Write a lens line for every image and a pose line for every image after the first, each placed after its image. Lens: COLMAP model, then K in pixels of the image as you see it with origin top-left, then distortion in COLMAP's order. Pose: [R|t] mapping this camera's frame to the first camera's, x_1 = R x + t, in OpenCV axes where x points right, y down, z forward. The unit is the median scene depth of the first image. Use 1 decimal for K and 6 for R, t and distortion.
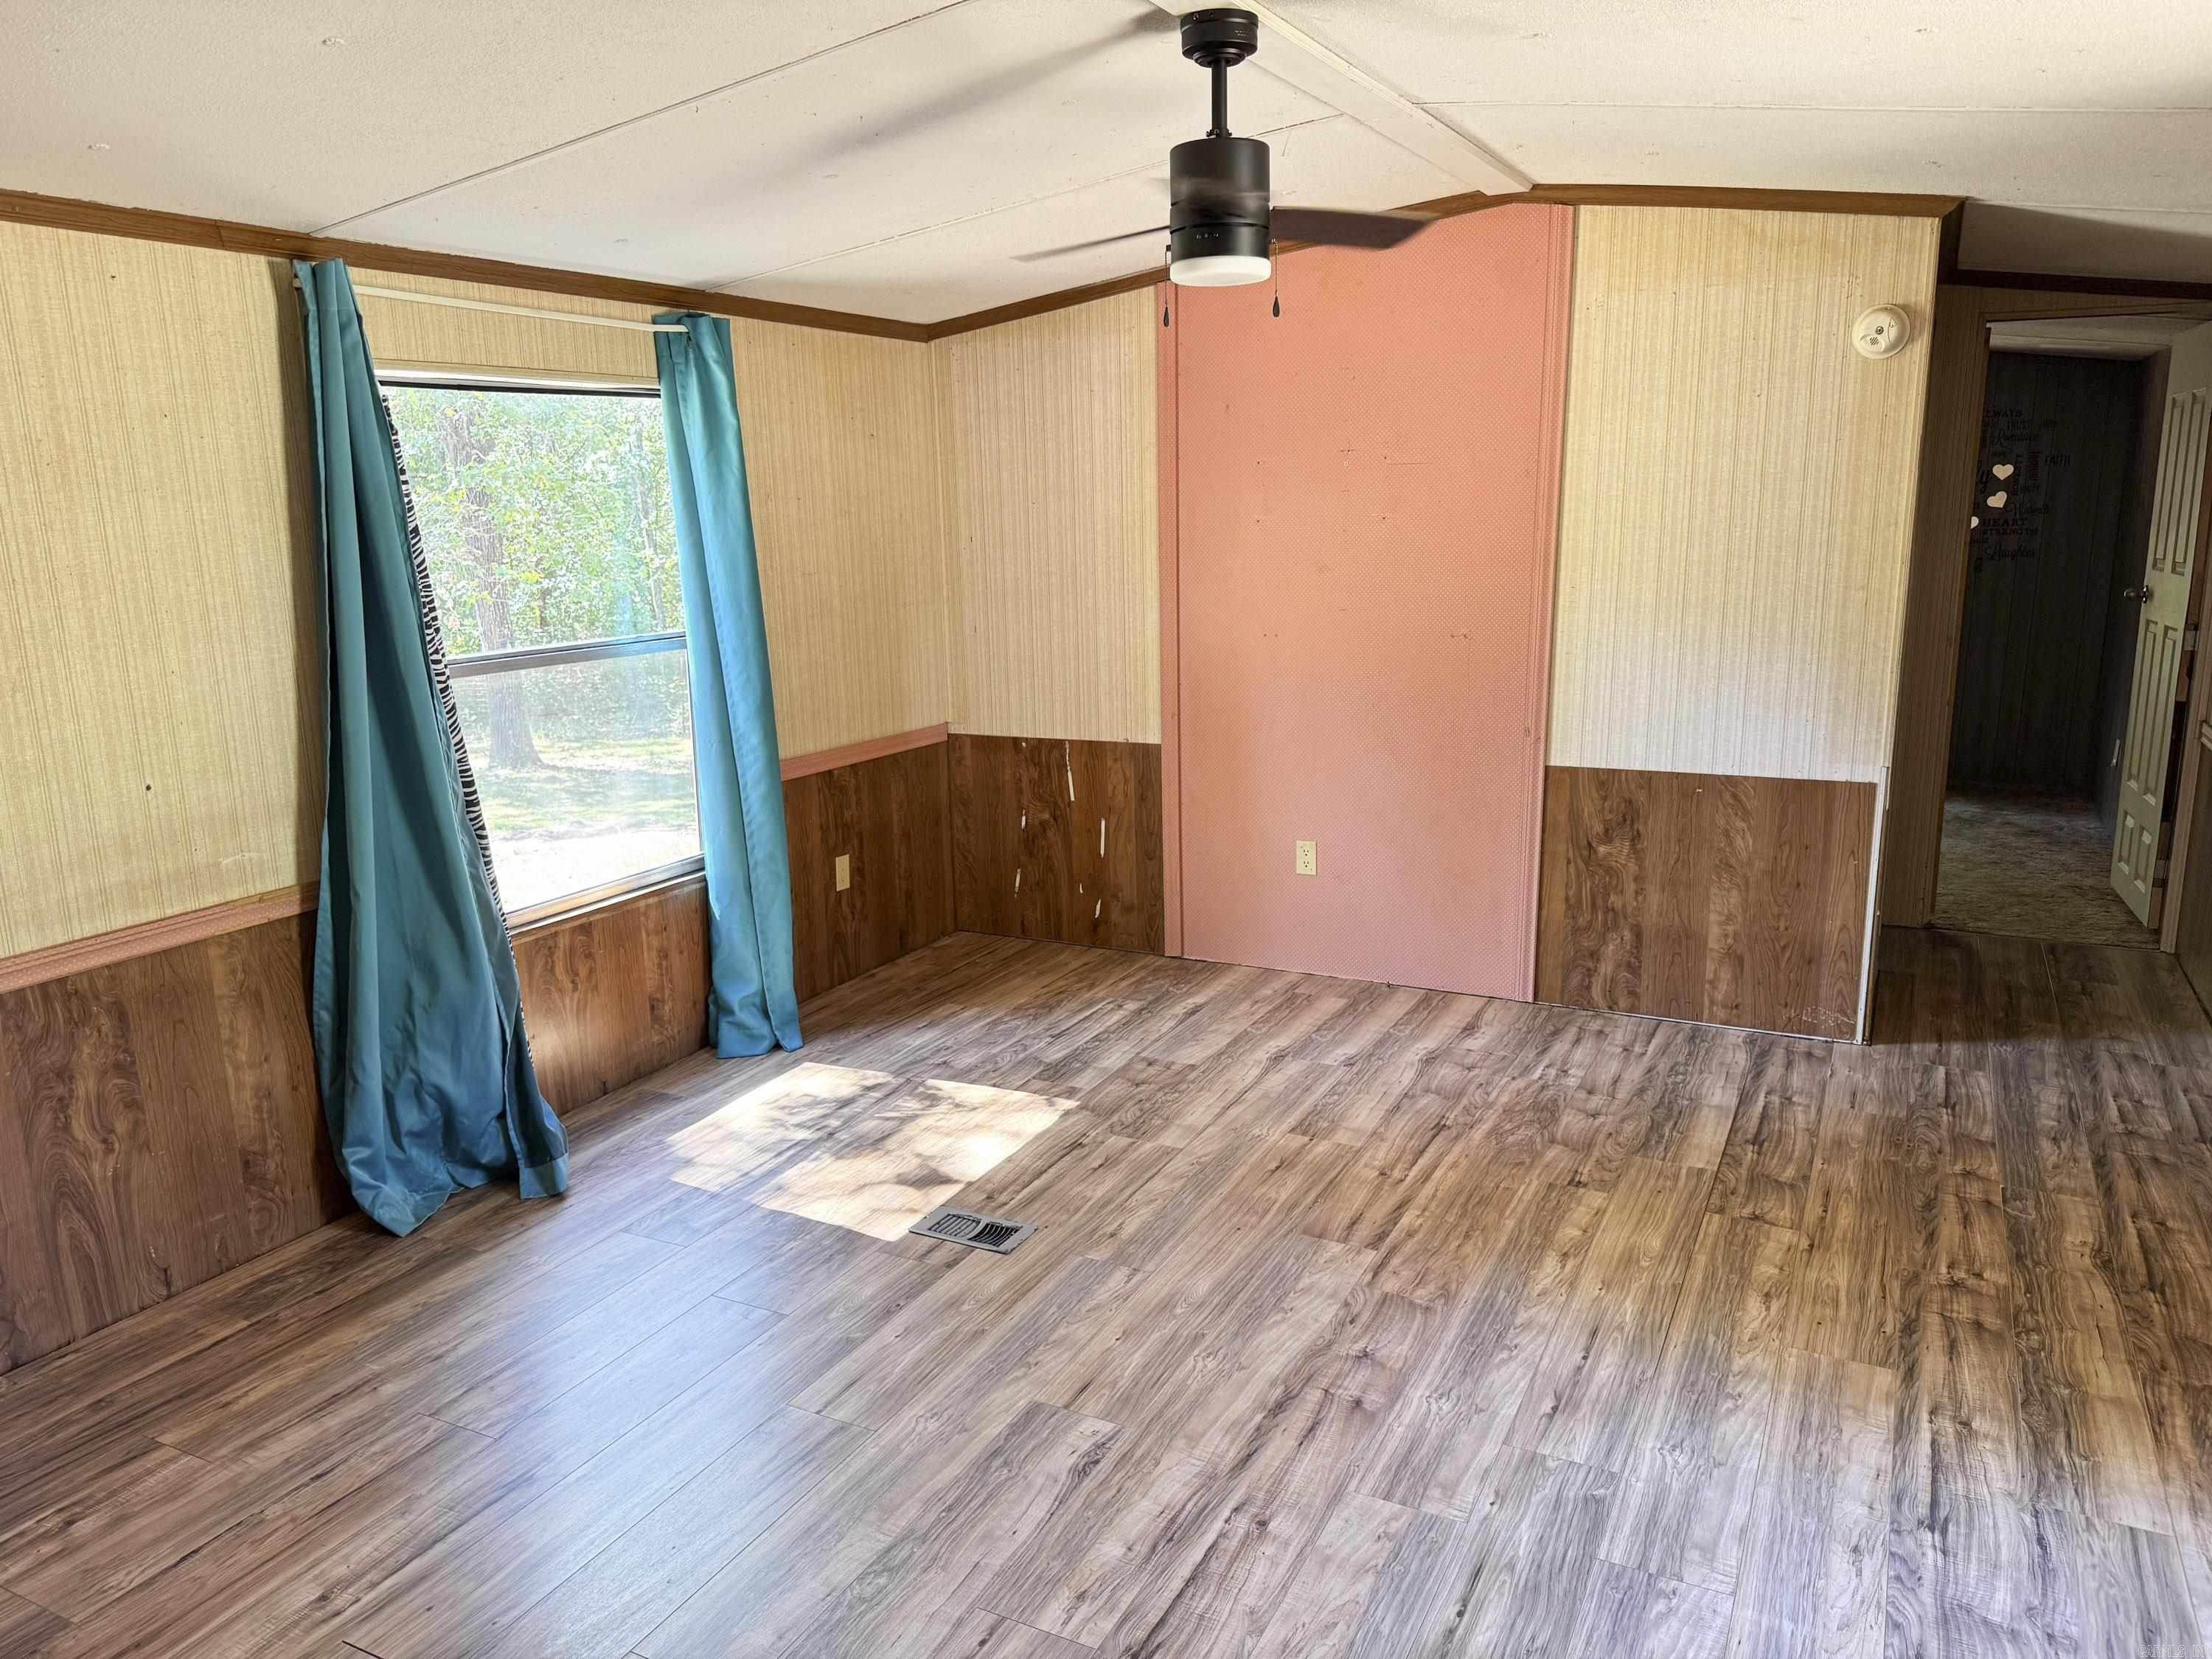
lens RADIAL K [[1560.1, 0, 1106.0], [0, 1560.1, 829.5], [0, 0, 1]] dist [0.101874, -0.136138]
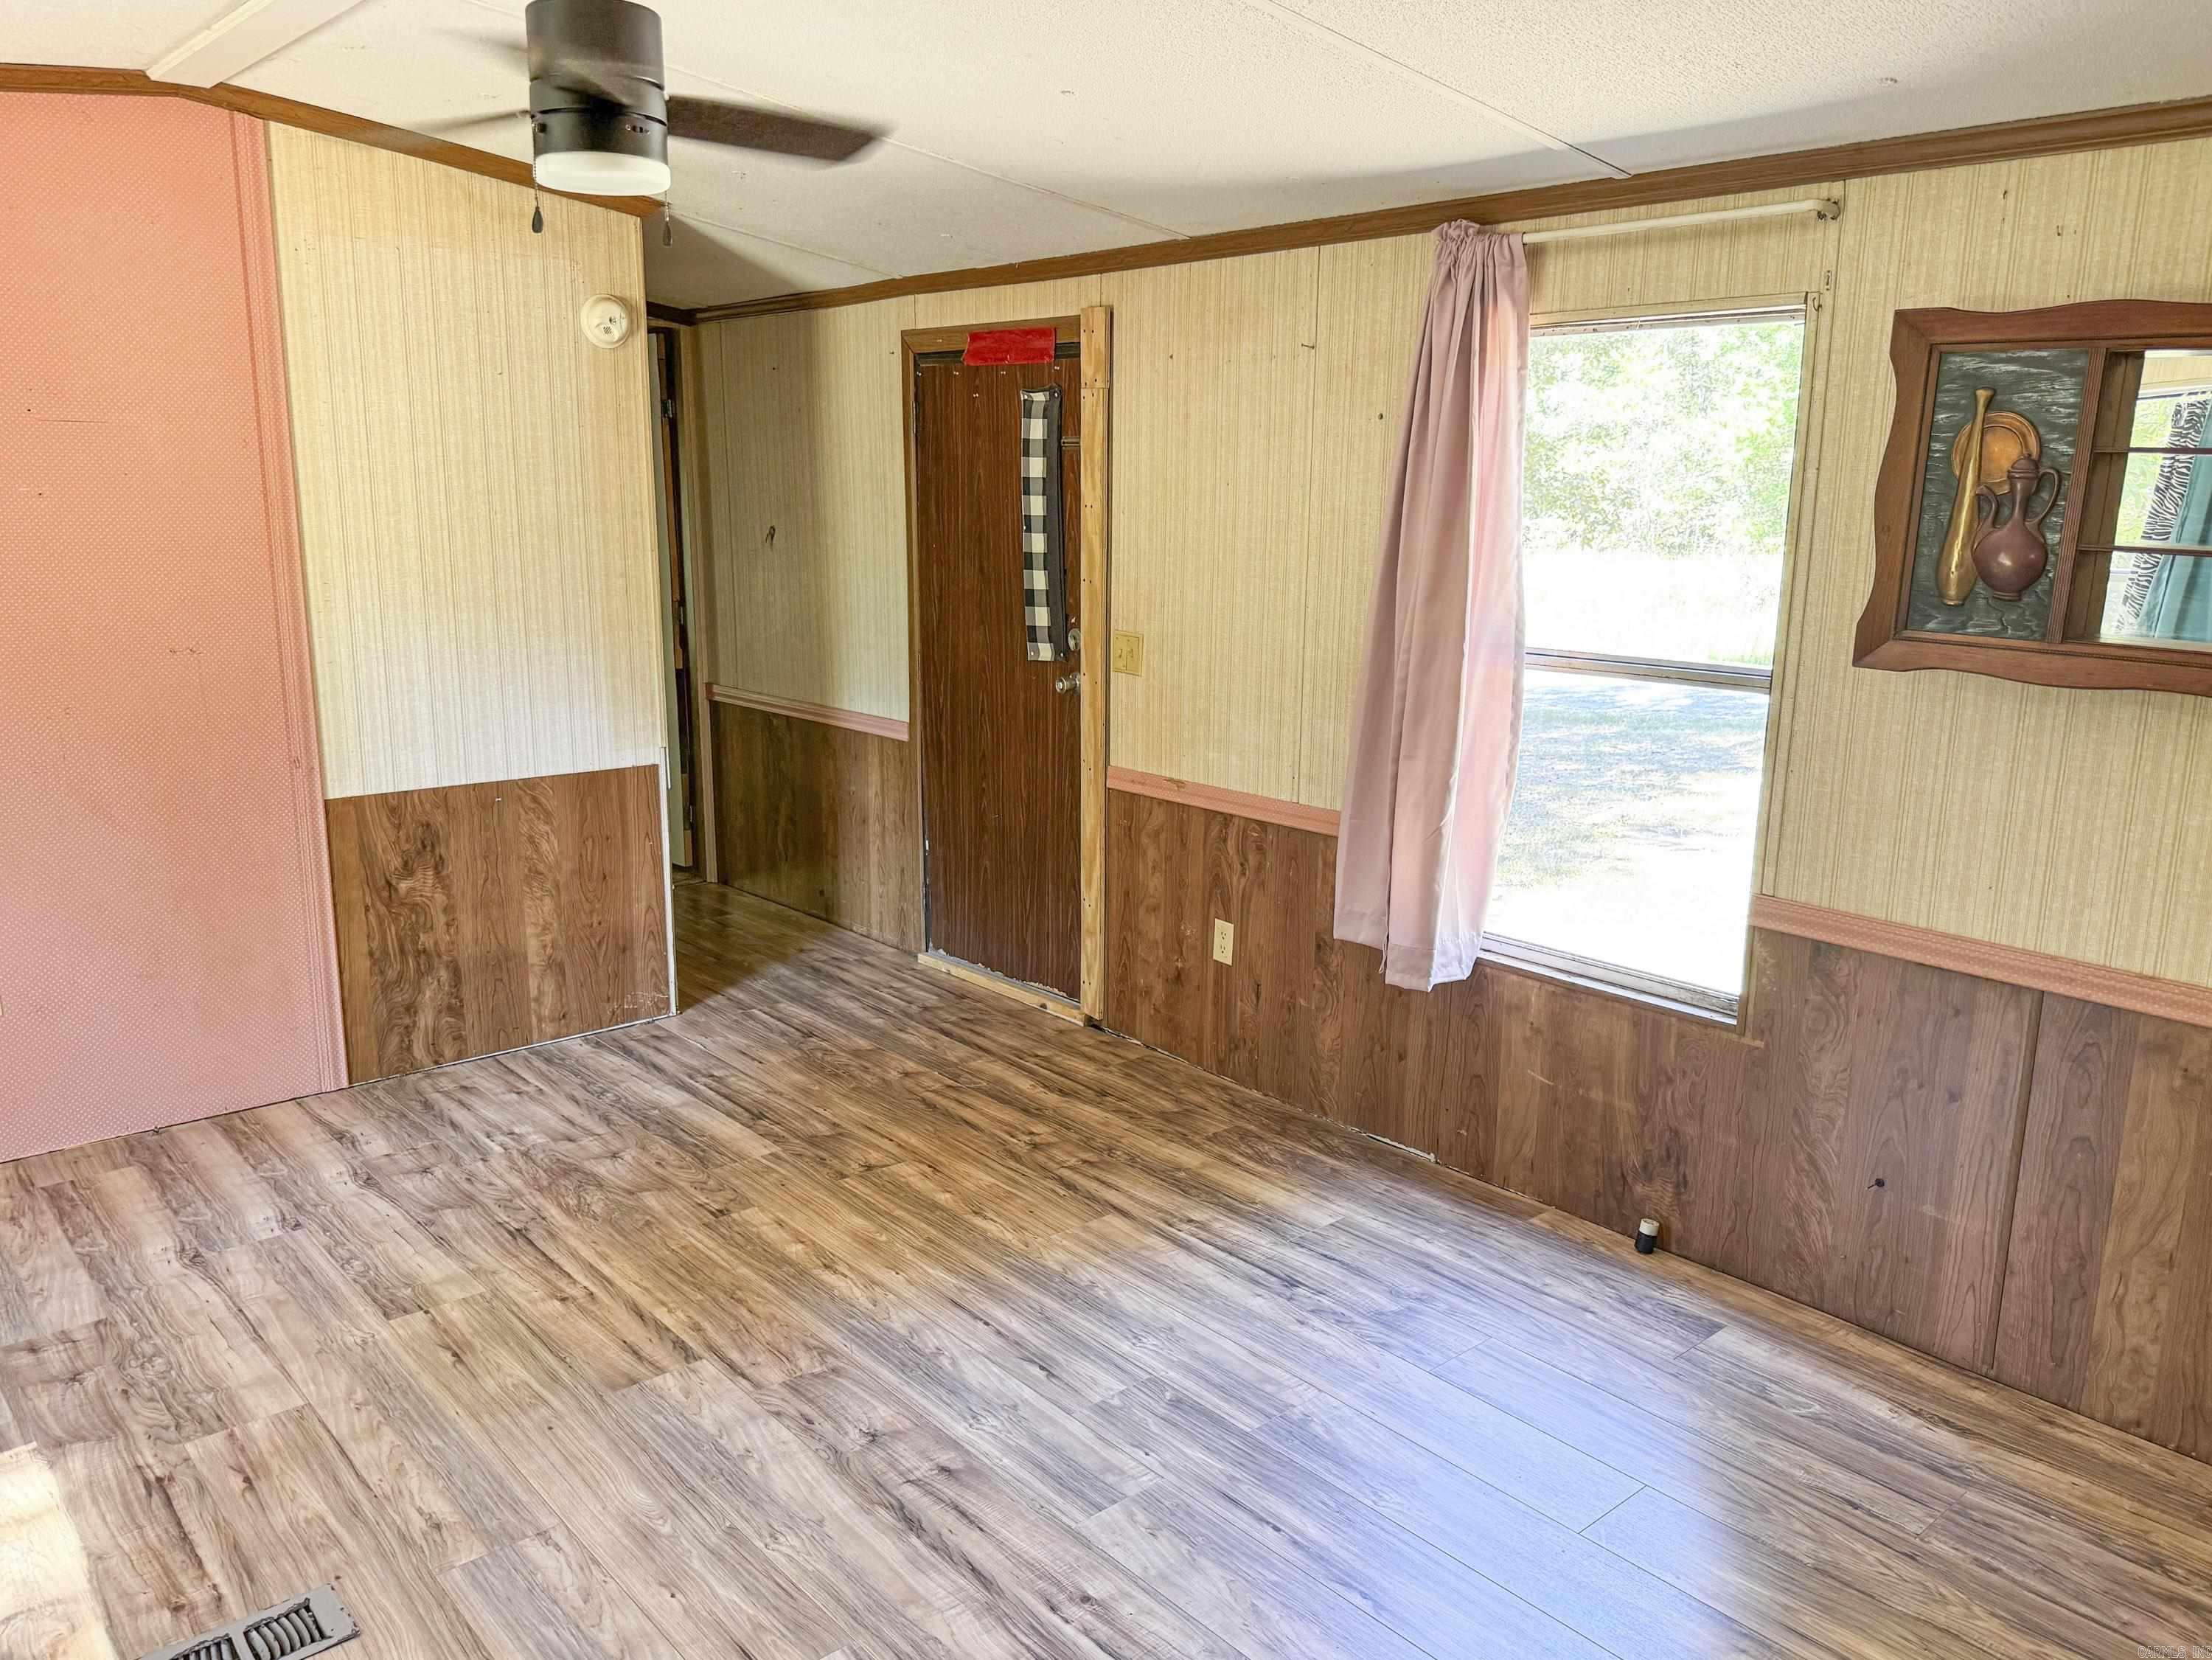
lens RADIAL K [[1628.2, 0, 1100.0], [0, 1628.2, 831.8], [0, 0, 1]] dist [0.114648, -0.171247]
pose [[0.368606, -0.171432, 0.913641, -0.392800], [0.172016, 0.978453, 0.114194, -0.058071], [-0.913532, 0.115069, 0.390153, 0.321717]]
